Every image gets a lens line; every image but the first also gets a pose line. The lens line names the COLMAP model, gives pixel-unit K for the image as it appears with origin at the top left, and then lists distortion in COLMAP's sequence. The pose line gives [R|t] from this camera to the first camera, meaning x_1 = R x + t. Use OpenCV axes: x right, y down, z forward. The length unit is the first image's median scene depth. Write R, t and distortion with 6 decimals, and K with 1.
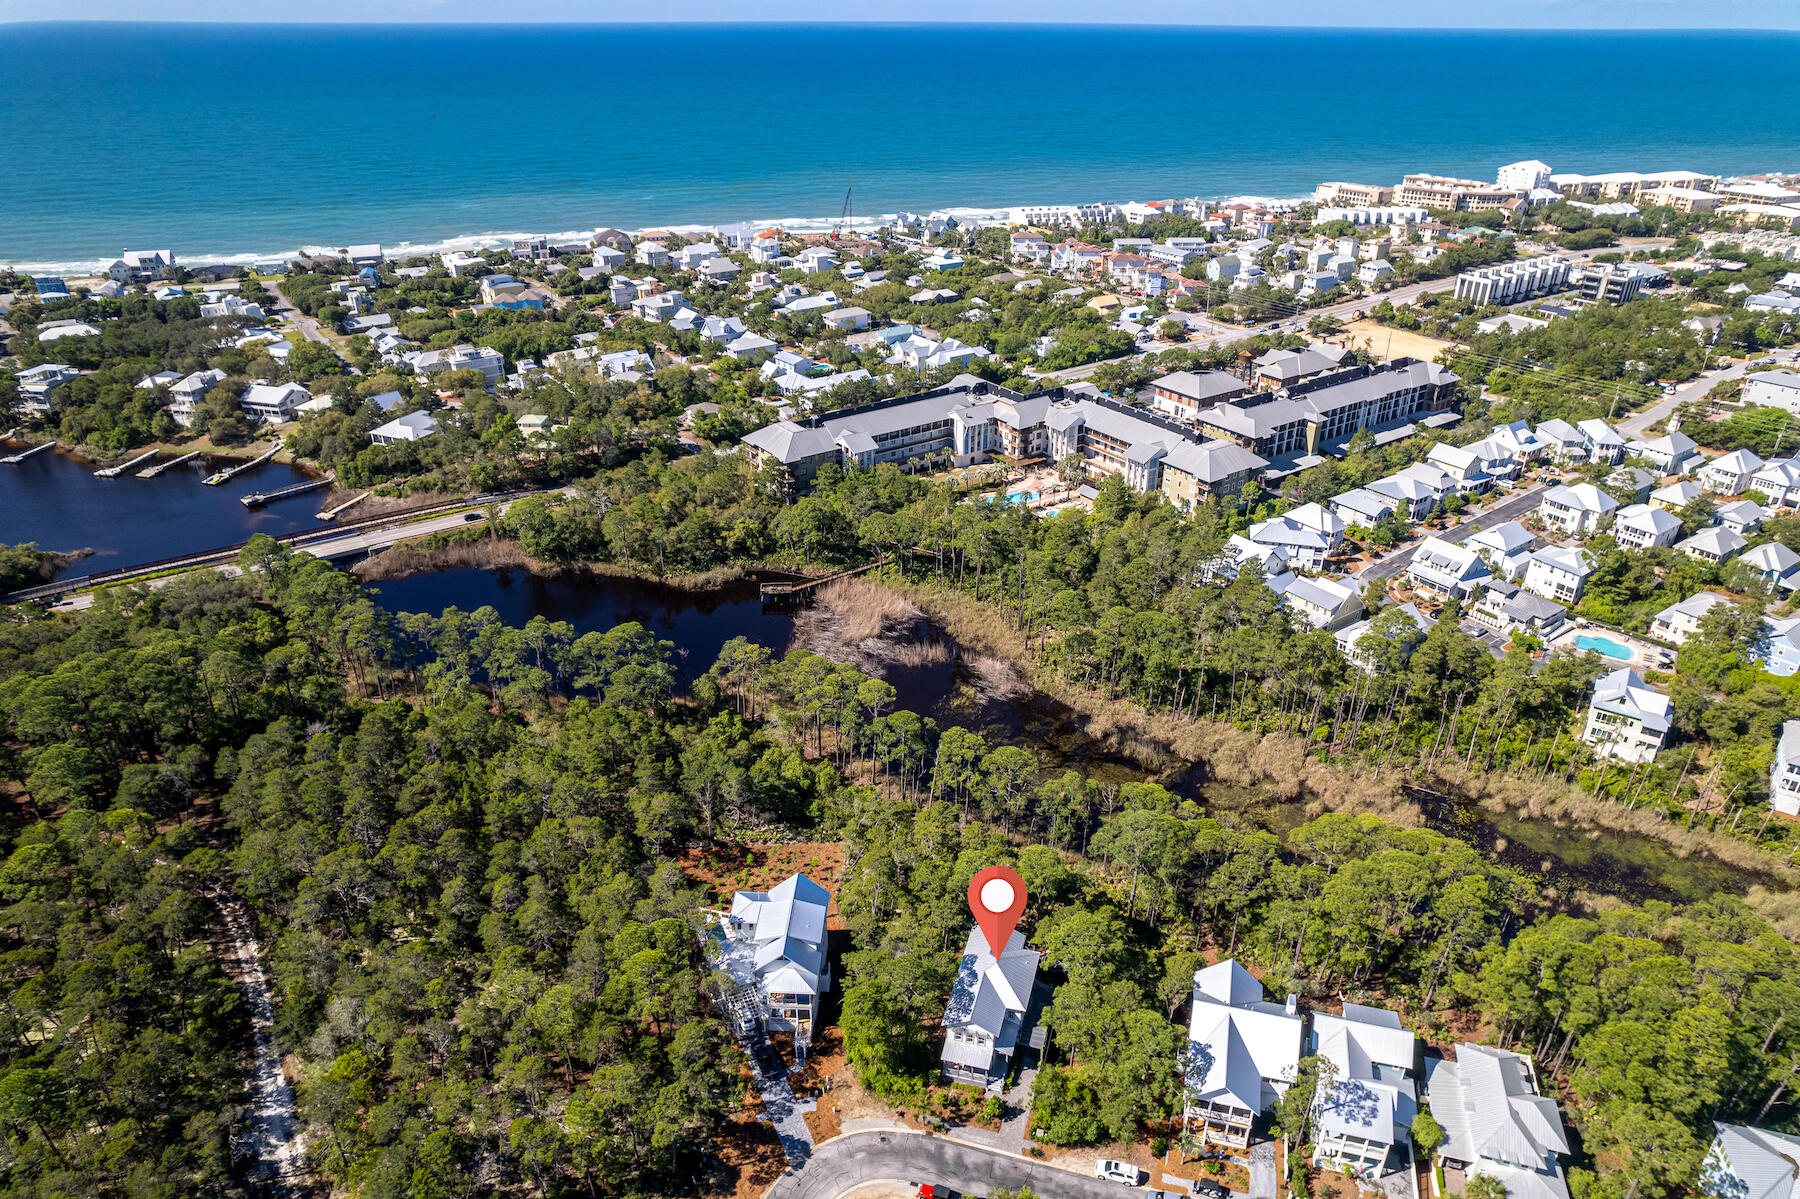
lens RADIAL K [[1214.7, 0, 900.0], [0, 1214.7, 599.5], [0, 0, 1]] dist [-0.095381, 0.090103]
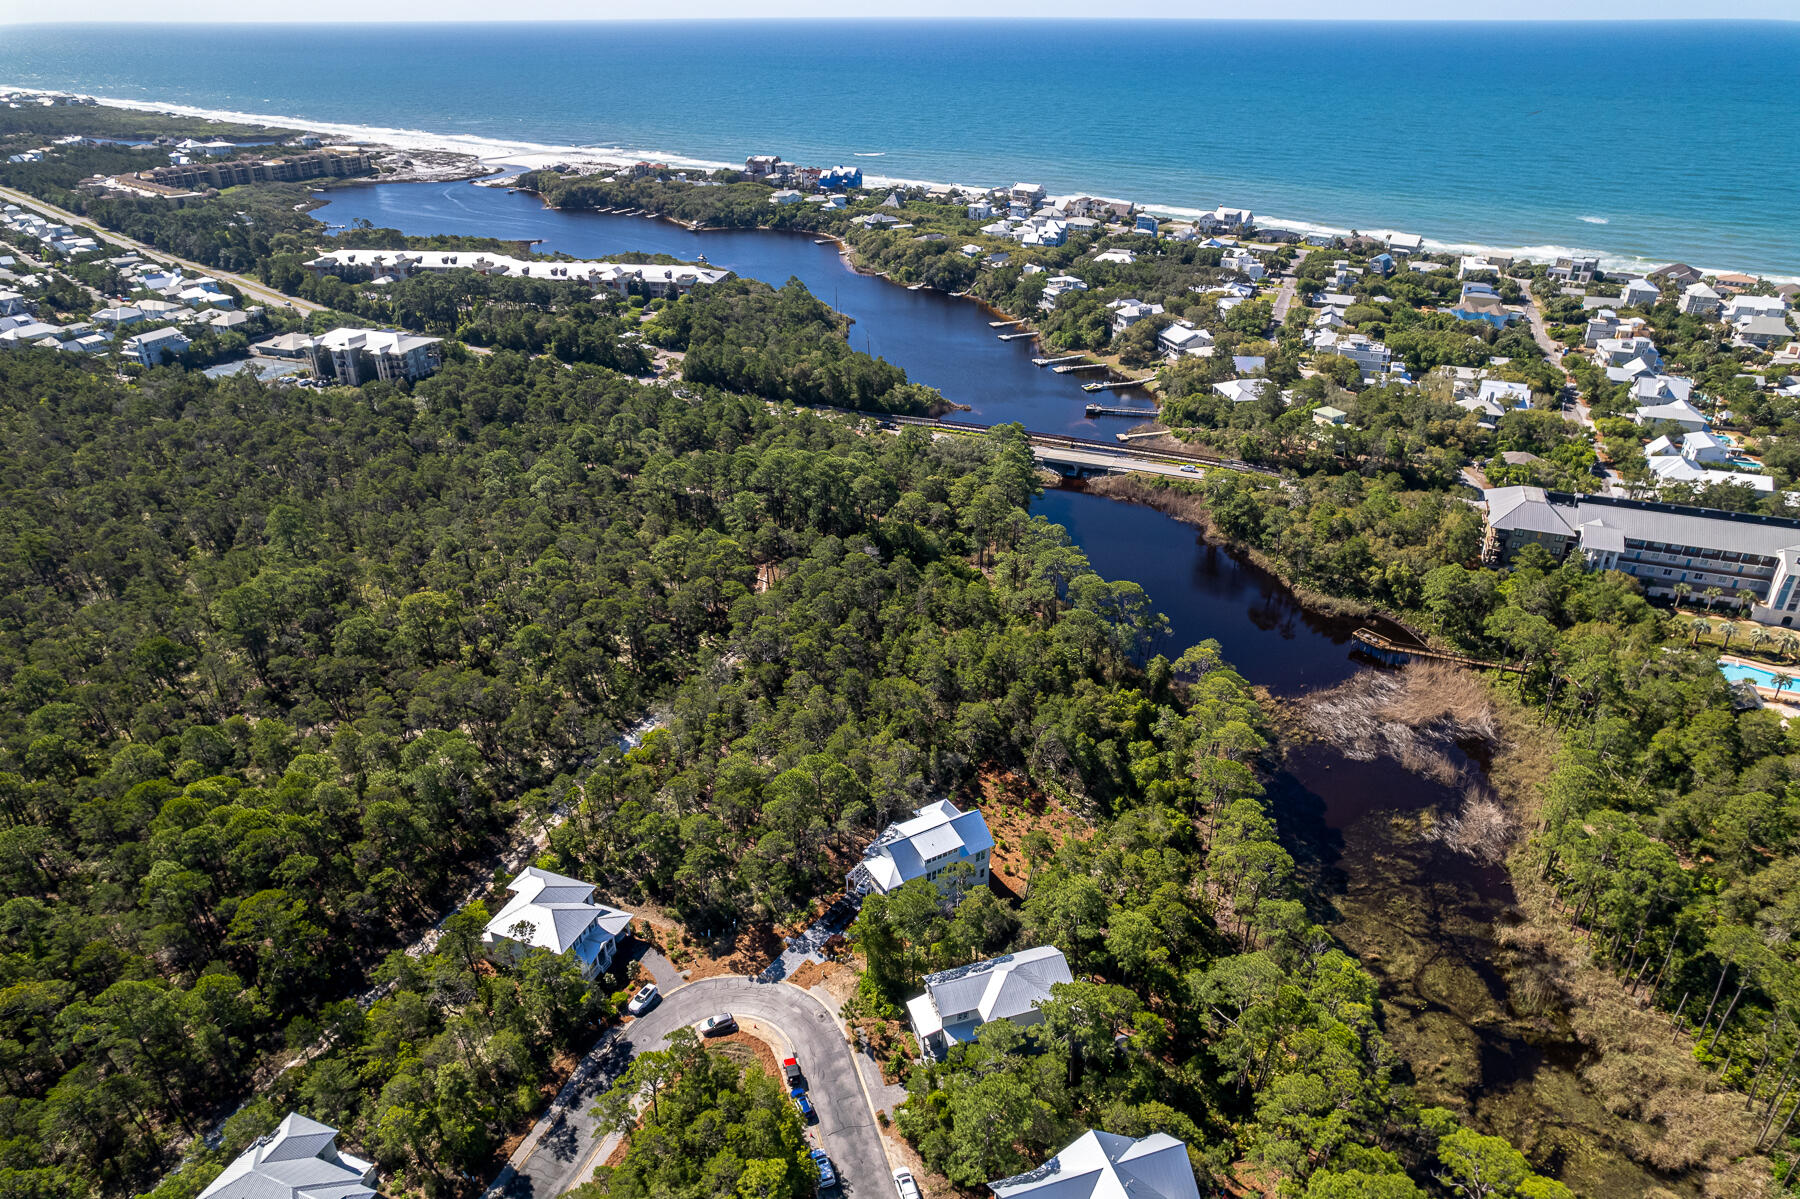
lens RADIAL K [[1214.7, 0, 900.0], [0, 1214.7, 599.5], [0, 0, 1]] dist [-0.095381, 0.090103]
pose [[0.517656, 0.372623, -0.770184, 0.403416], [-0.371159, 0.908869, 0.190257, -0.076557], [0.770891, 0.187373, 0.608784, 0.165271]]
